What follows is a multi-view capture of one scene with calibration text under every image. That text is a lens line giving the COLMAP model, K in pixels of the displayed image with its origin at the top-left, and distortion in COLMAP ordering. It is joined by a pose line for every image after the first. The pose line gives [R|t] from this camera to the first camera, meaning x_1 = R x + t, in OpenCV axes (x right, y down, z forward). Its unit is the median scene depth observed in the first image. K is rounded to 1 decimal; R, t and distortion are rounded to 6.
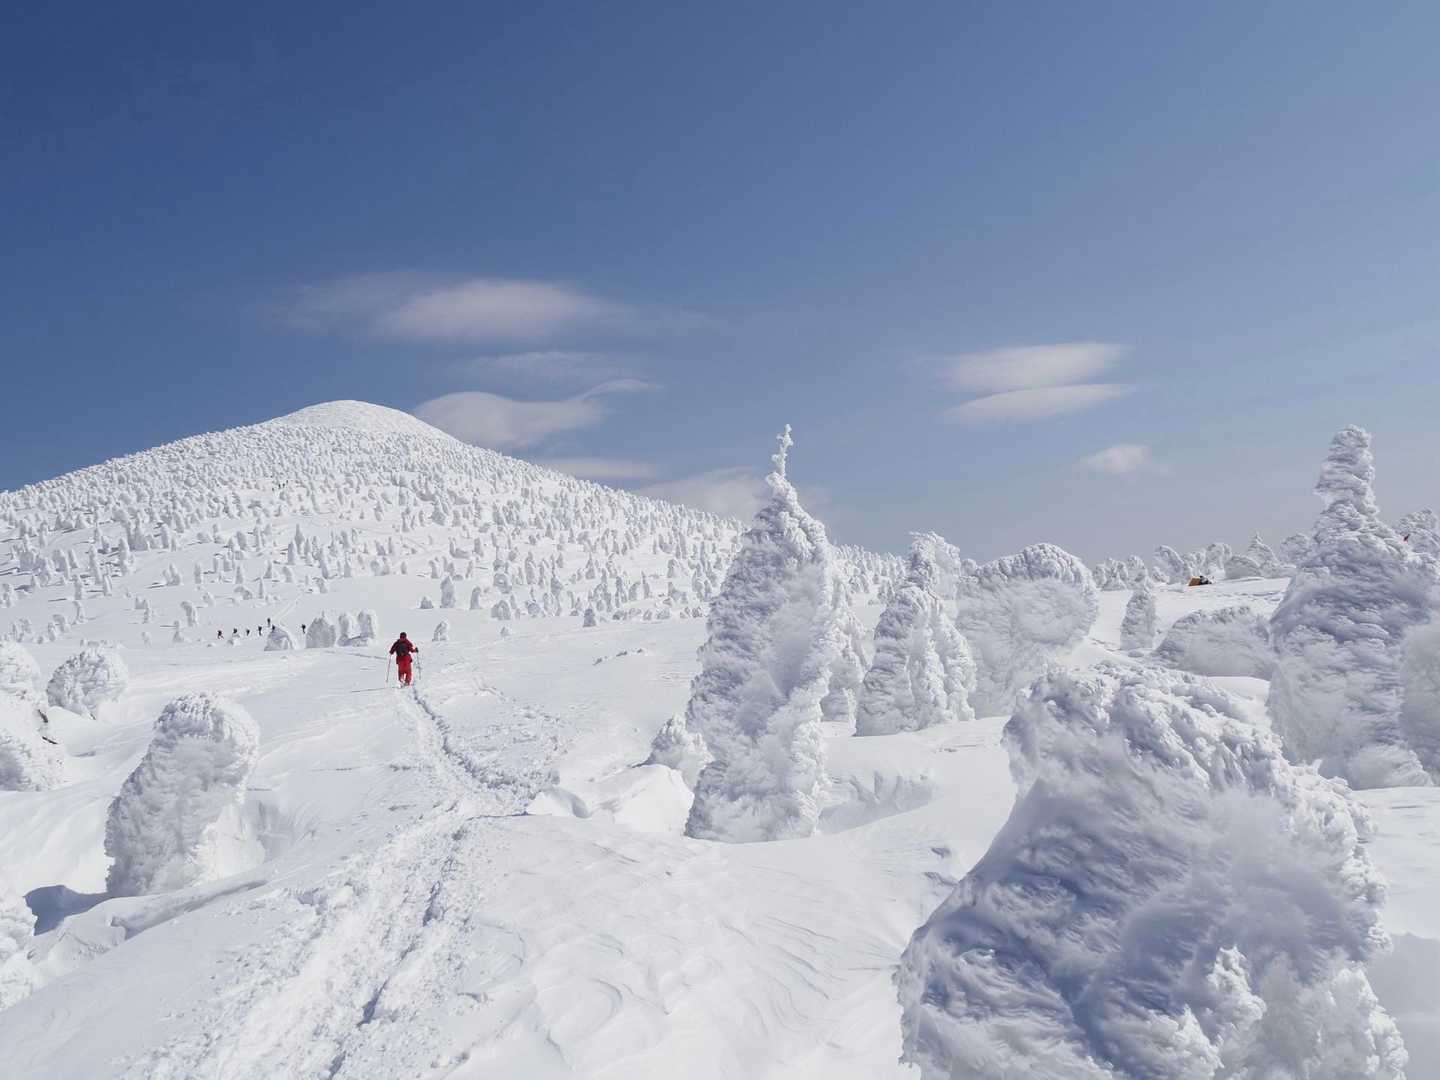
lens RADIAL K [[1043.5, 0, 723.7], [0, 1043.5, 534.8], [0, 0, 1]] dist [-0.005405, -0.008741]
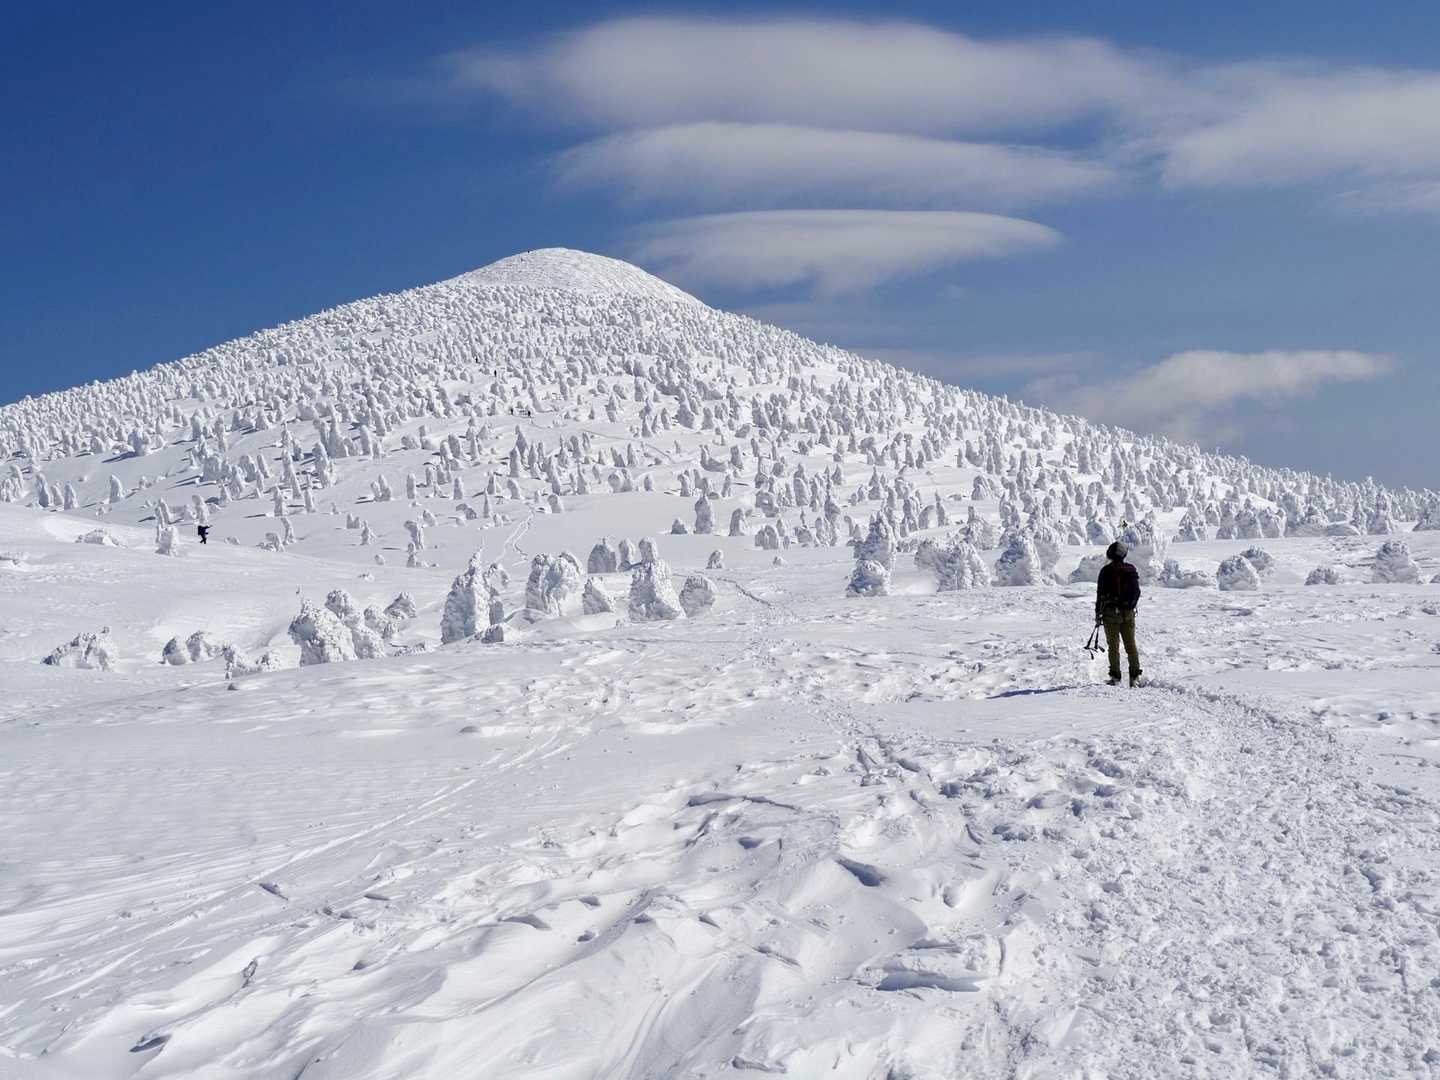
lens RADIAL K [[1043.5, 0, 720.5], [0, 1043.5, 538.2], [0, 0, 1]] dist [-0.005405, -0.008741]
pose [[0.965878, 0.016605, -0.258464, -0.042740], [0.001194, 0.997647, 0.068555, 0.020635], [0.258995, -0.066524, 0.963585, 0.243645]]
